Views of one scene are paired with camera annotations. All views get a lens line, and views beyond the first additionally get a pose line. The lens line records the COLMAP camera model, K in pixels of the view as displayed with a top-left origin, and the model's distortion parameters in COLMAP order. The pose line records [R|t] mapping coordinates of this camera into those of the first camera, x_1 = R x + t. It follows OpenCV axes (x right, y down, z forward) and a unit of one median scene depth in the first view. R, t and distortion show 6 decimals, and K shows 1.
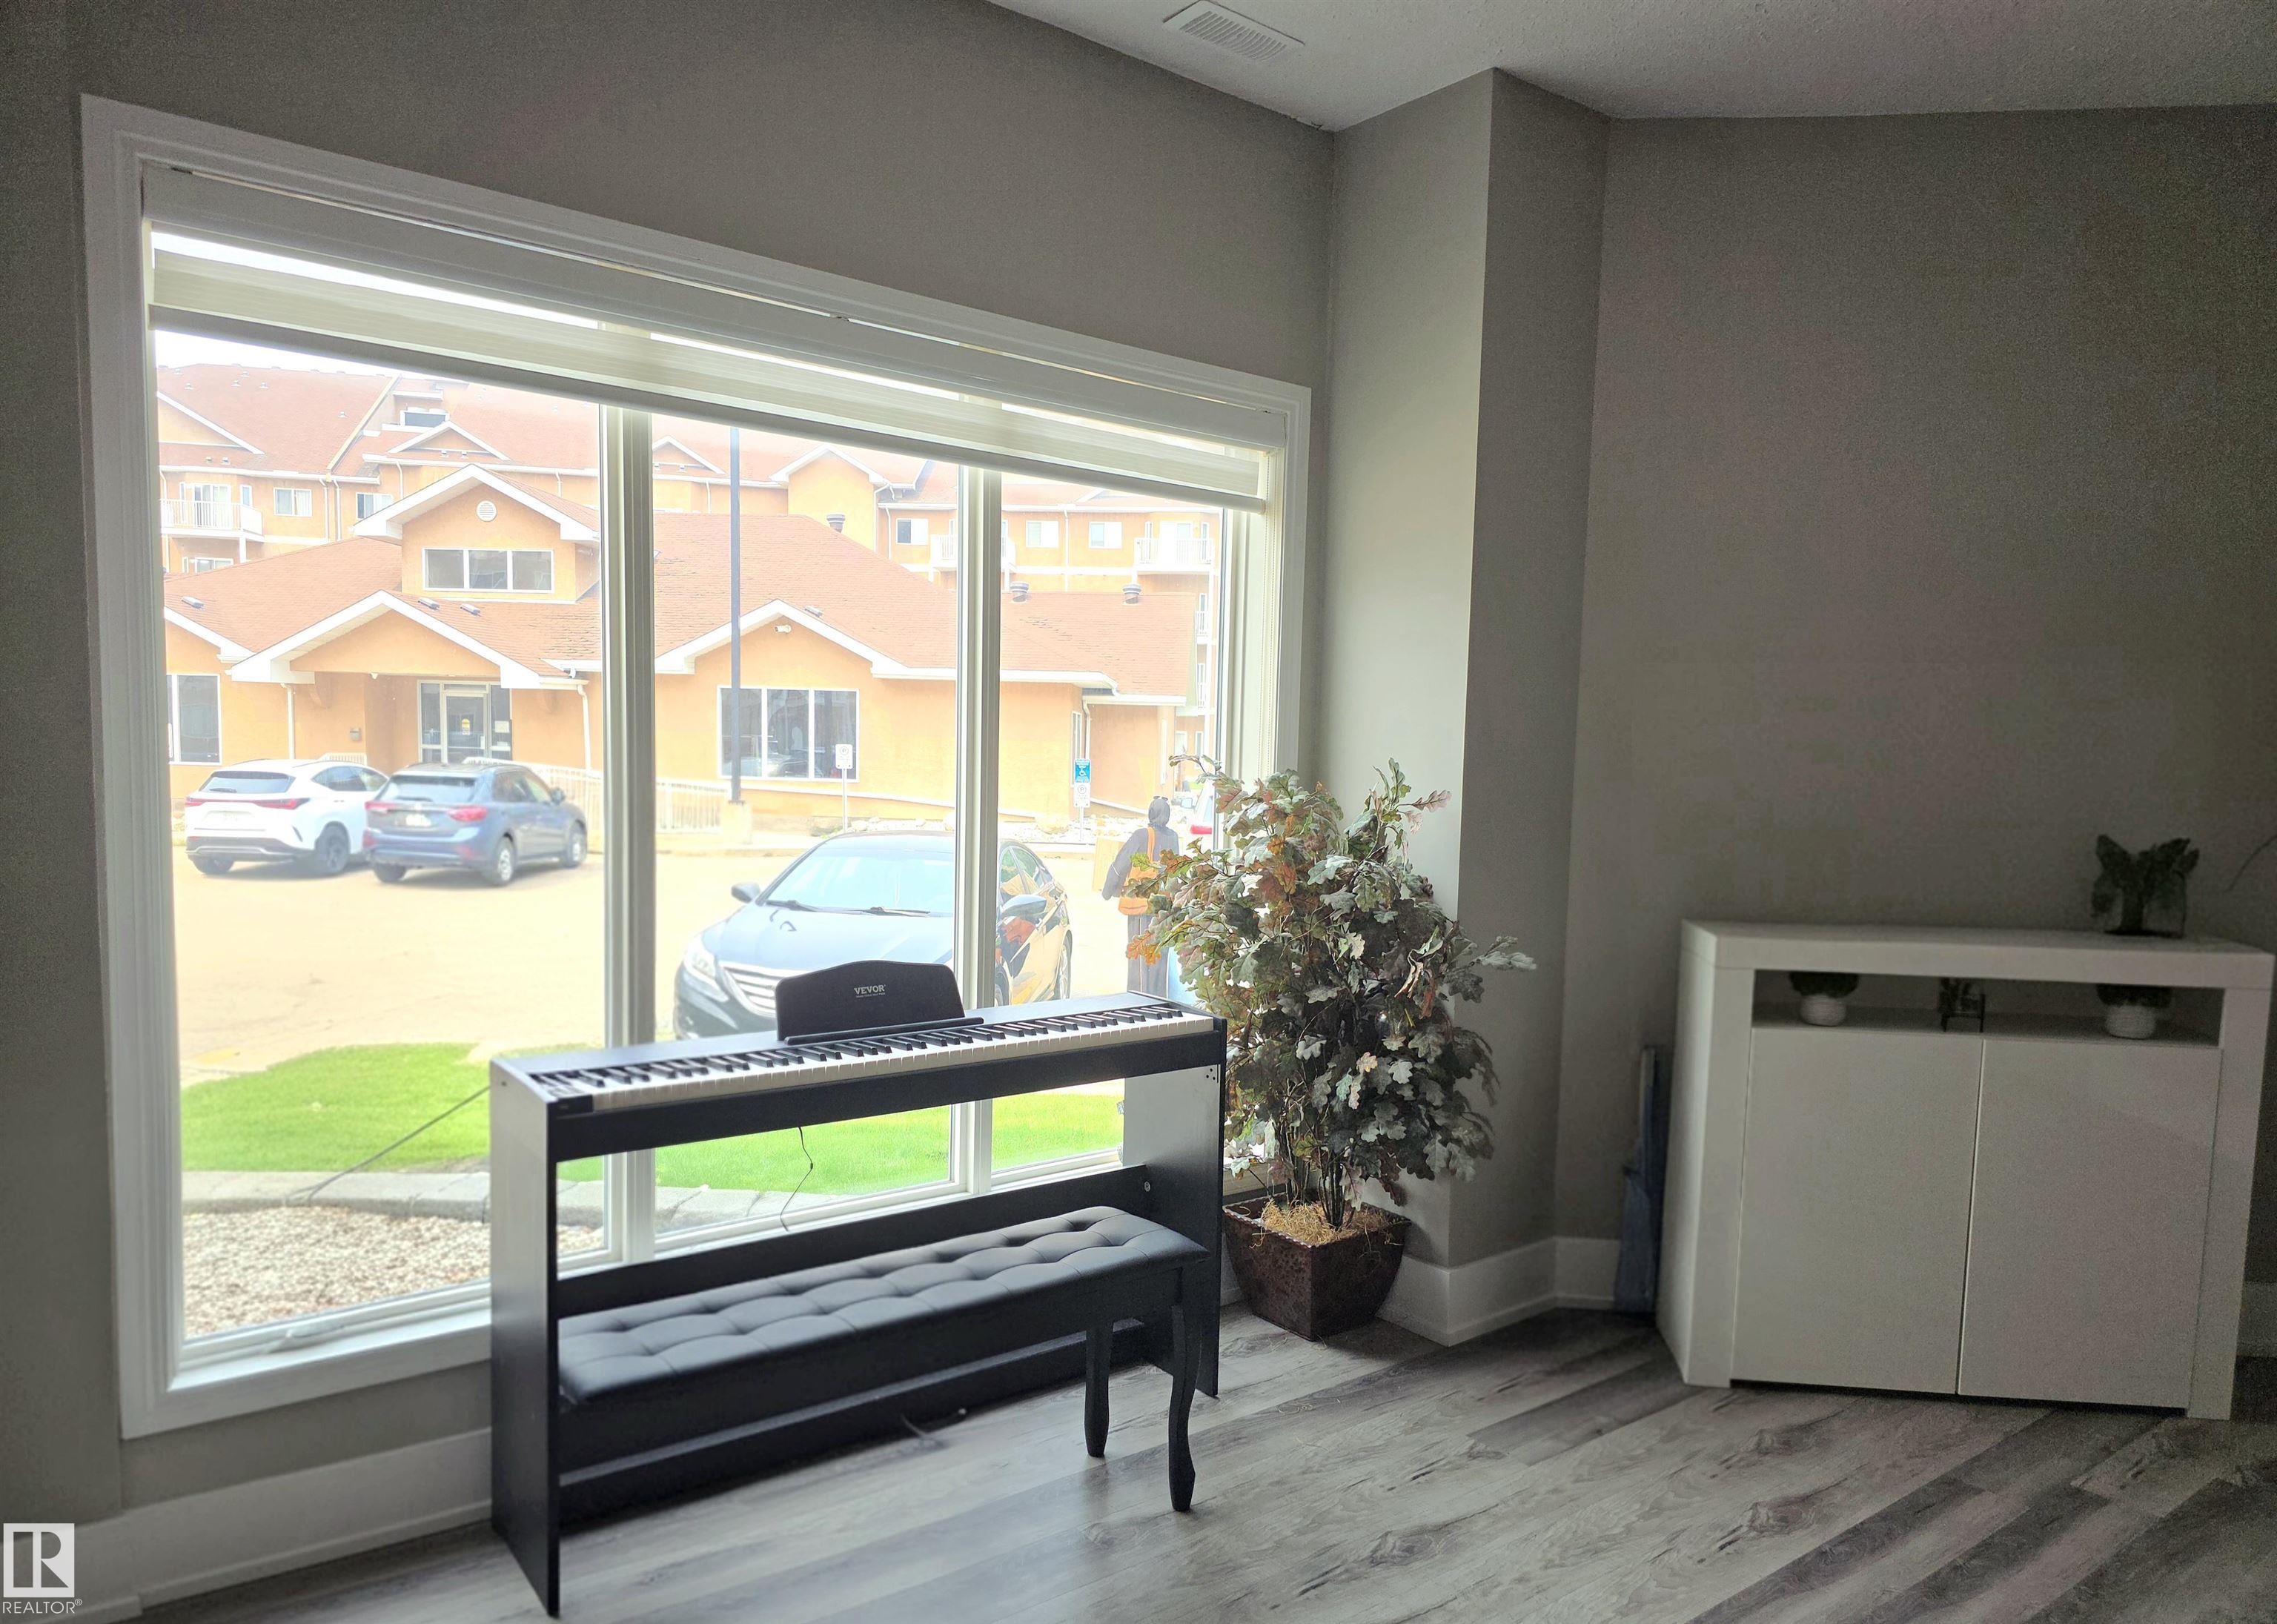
lens RADIAL K [[1506.3, 0, 1135.0], [0, 1506.3, 882.2], [0, 0, 1]] dist [0.073732, -0.060084]
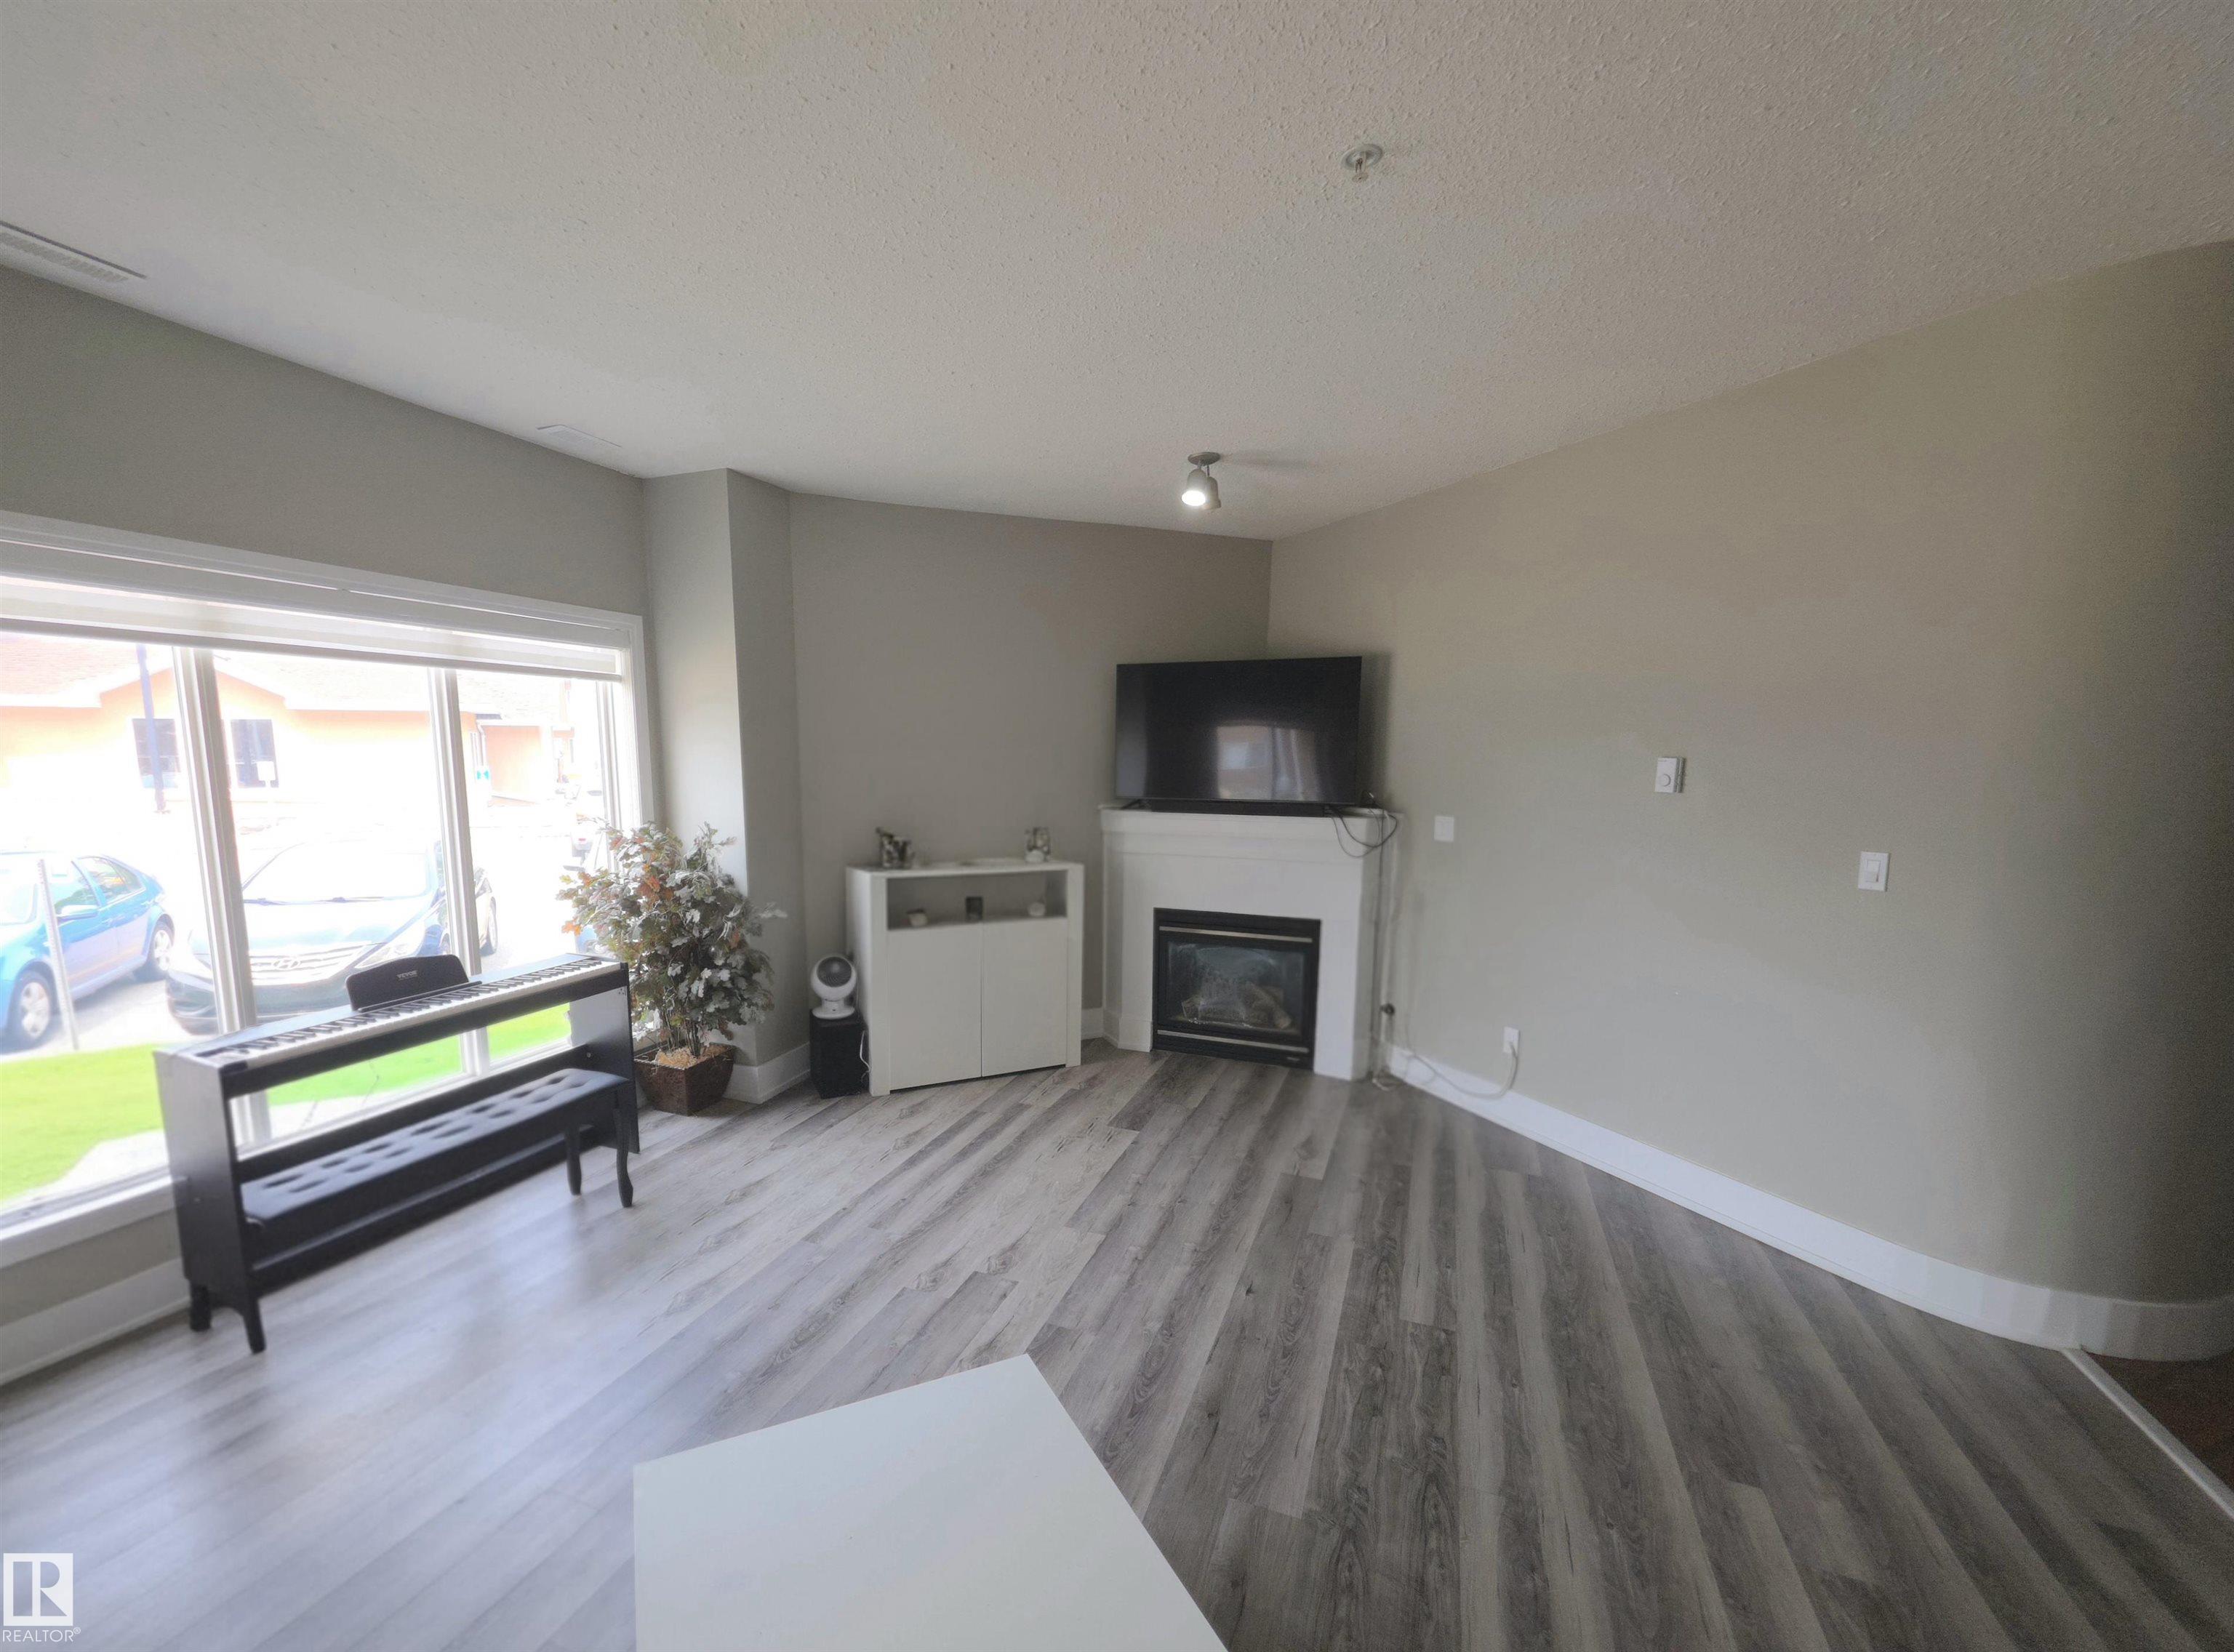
lens RADIAL K [[949.0, 0, 1060.5], [0, 949.0, 871.7], [0, 0, 1]] dist [0.009231, -0.000626]
pose [[0.869812, -0.088600, 0.485362, -0.036177], [0.063105, 0.995642, 0.068659, -0.069513], [-0.489331, -0.029092, 0.871613, -0.313085]]
